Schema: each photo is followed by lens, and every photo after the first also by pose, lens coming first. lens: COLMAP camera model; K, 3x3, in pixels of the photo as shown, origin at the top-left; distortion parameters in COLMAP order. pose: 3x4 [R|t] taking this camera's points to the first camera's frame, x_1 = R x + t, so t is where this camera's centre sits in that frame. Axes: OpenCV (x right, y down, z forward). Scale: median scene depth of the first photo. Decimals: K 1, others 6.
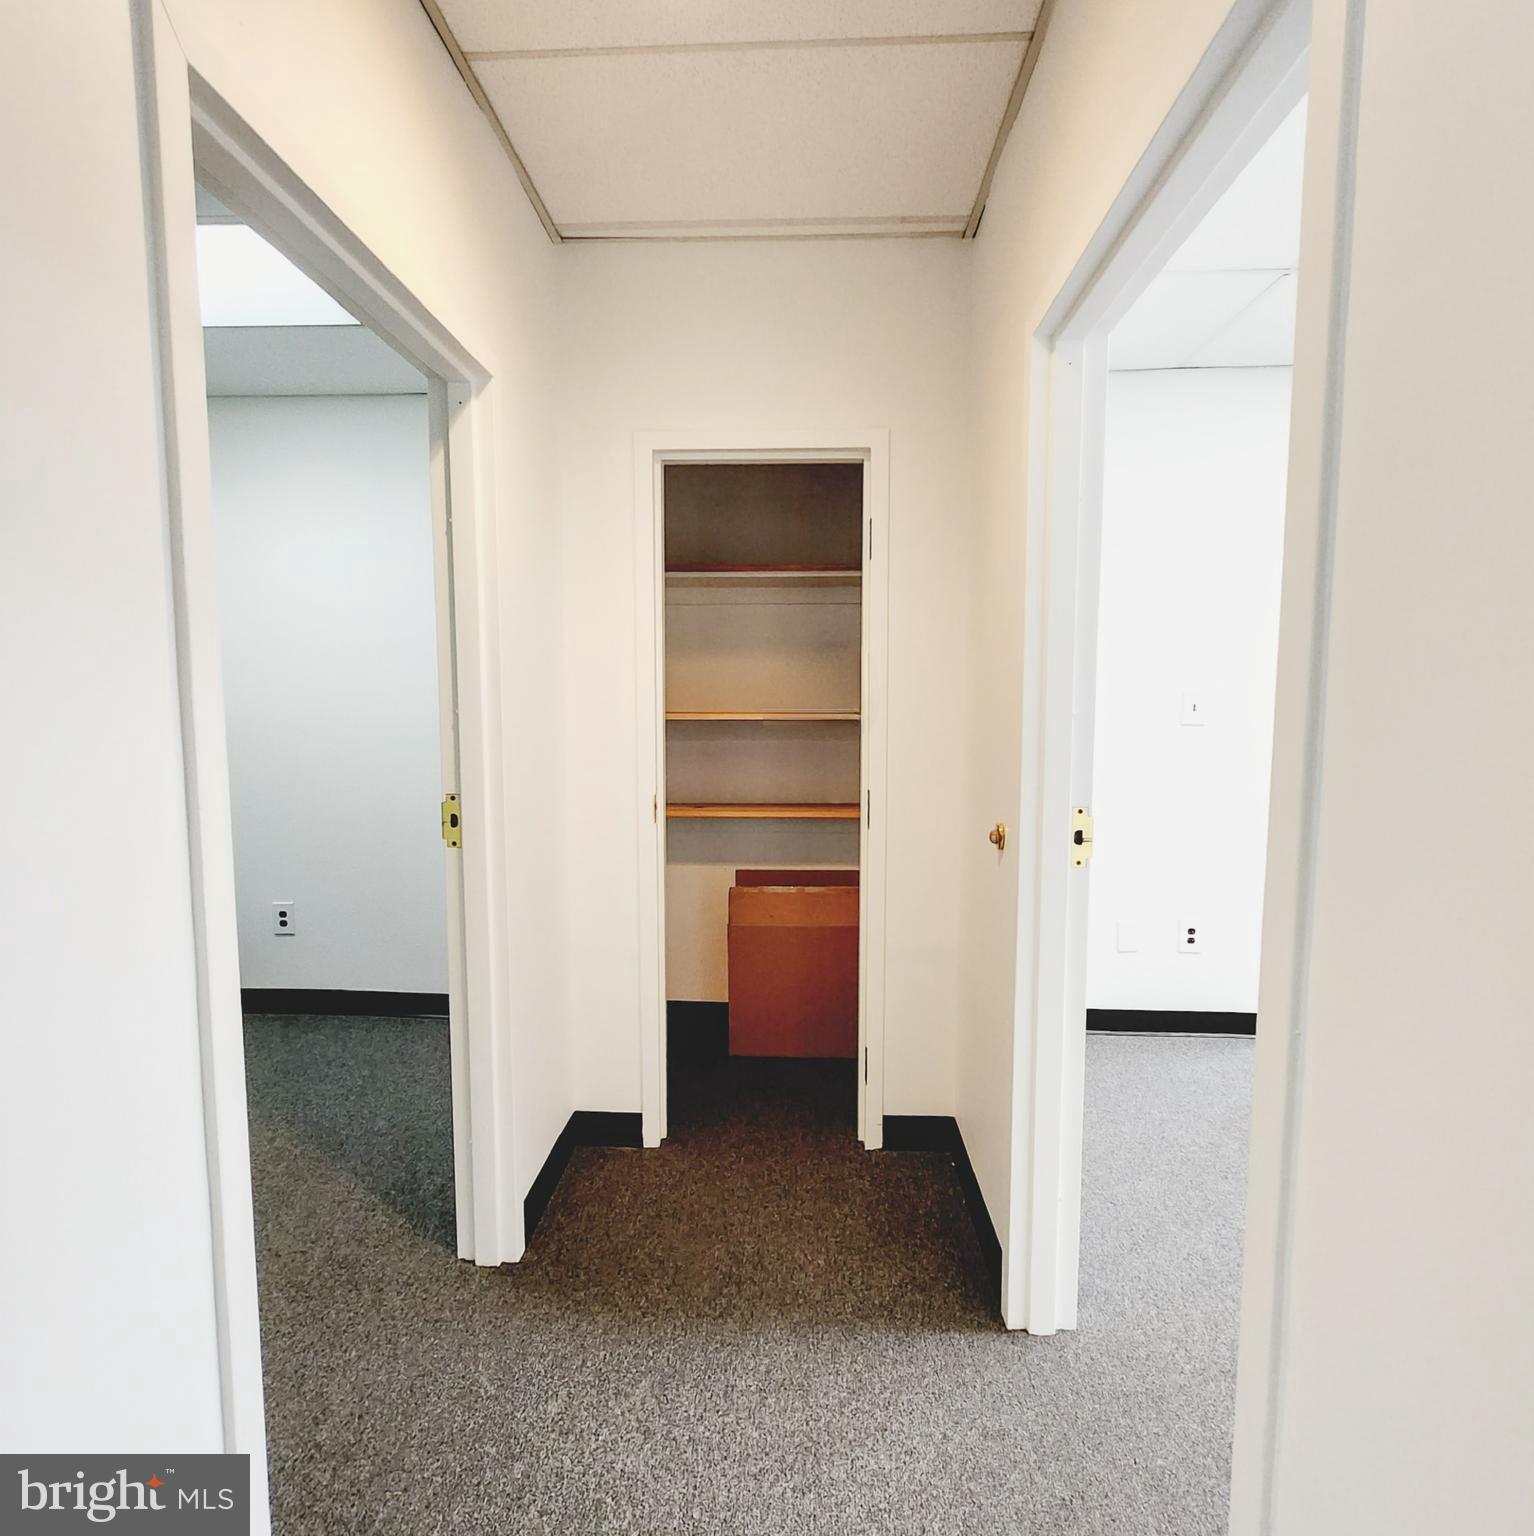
lens RADIAL K [[838.9, 0, 767.0], [0, 838.9, 768.0], [0, 0, 1]] dist [-0.001899, 0.018960]
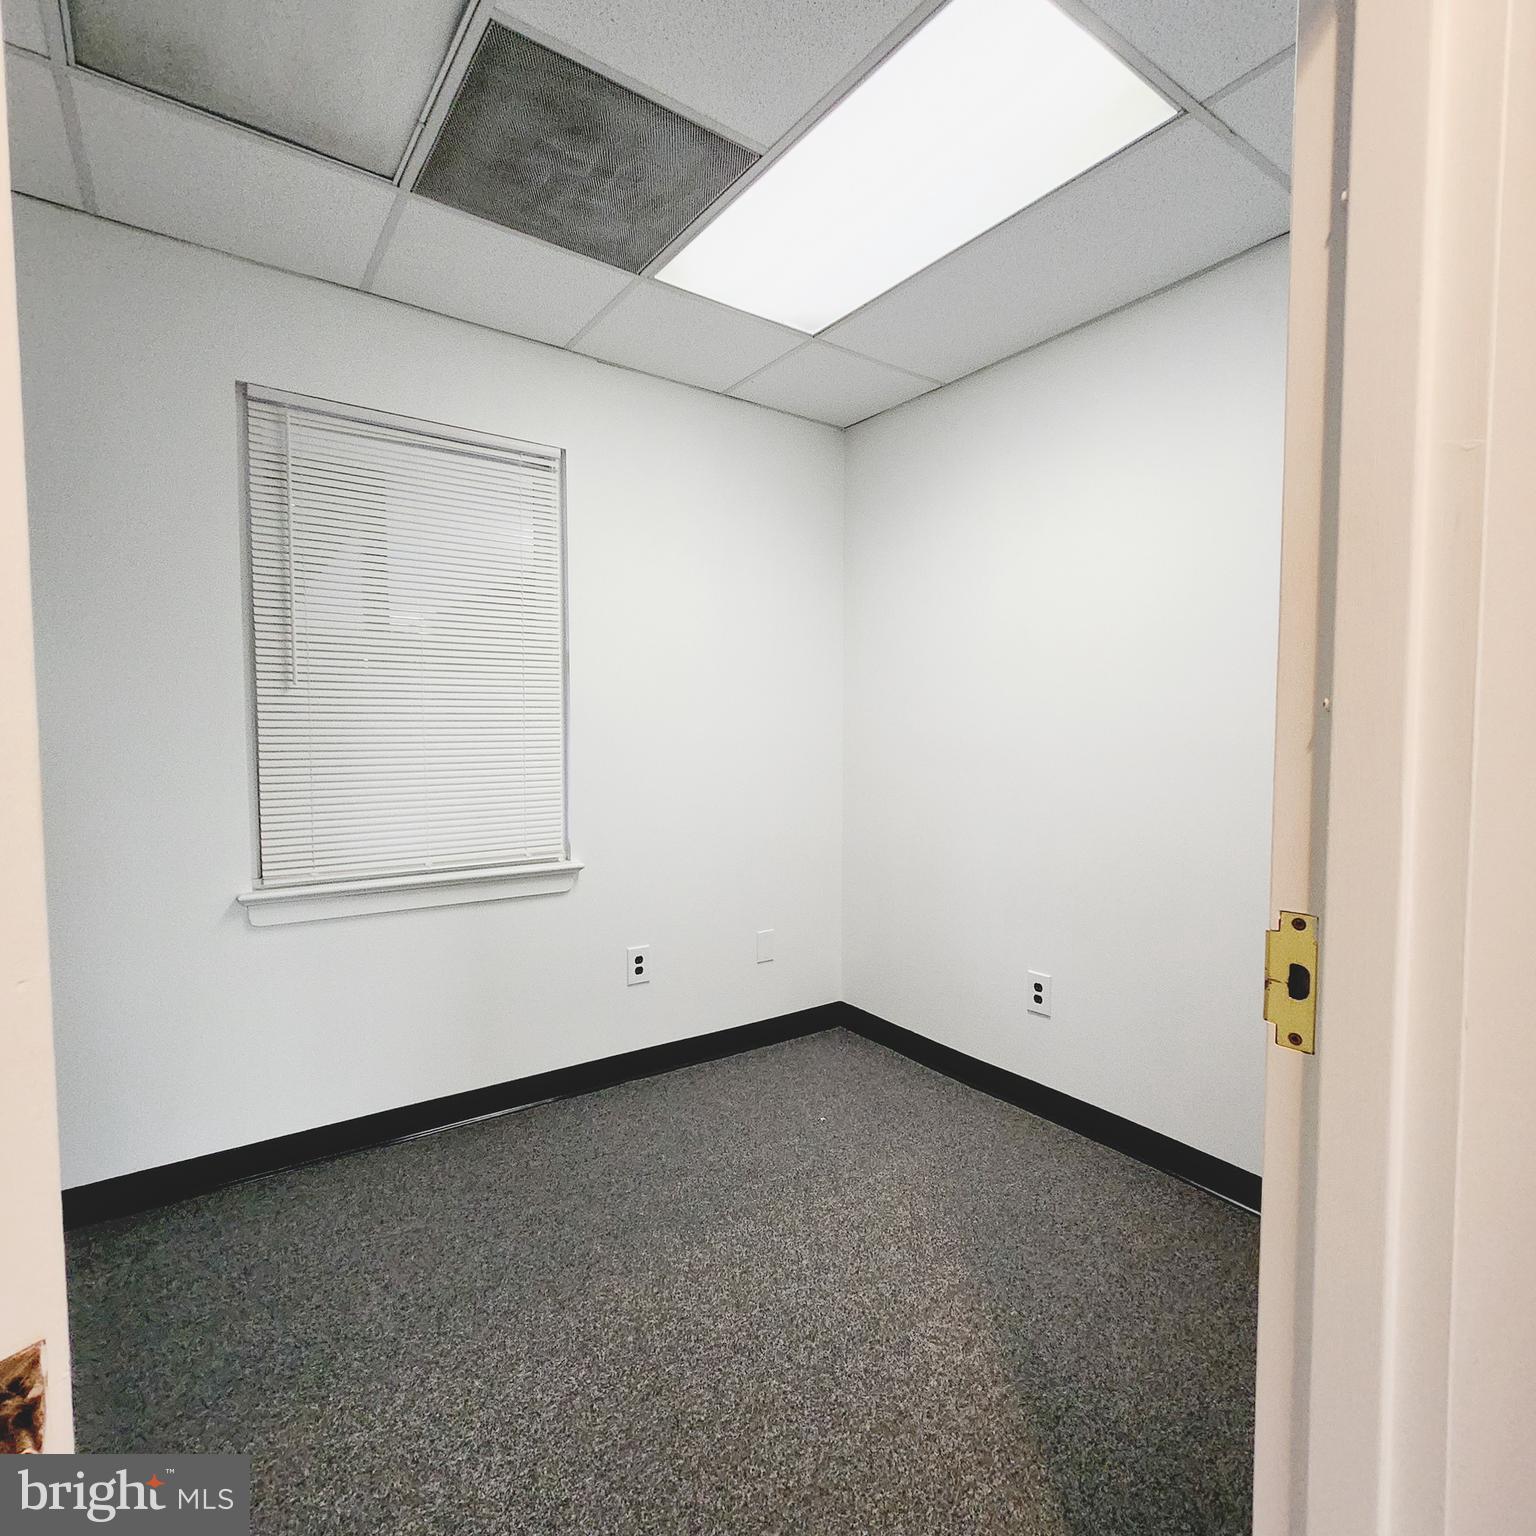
lens RADIAL K [[838.9, 0, 766.5], [0, 838.9, 780.1], [0, 0, 1]] dist [-0.001899, 0.018960]
pose [[0.612329, 0.040209, -0.789580, -0.220962], [-0.055341, 0.998436, 0.007928, -0.018216], [0.788663, 0.038842, 0.613597, 0.566575]]
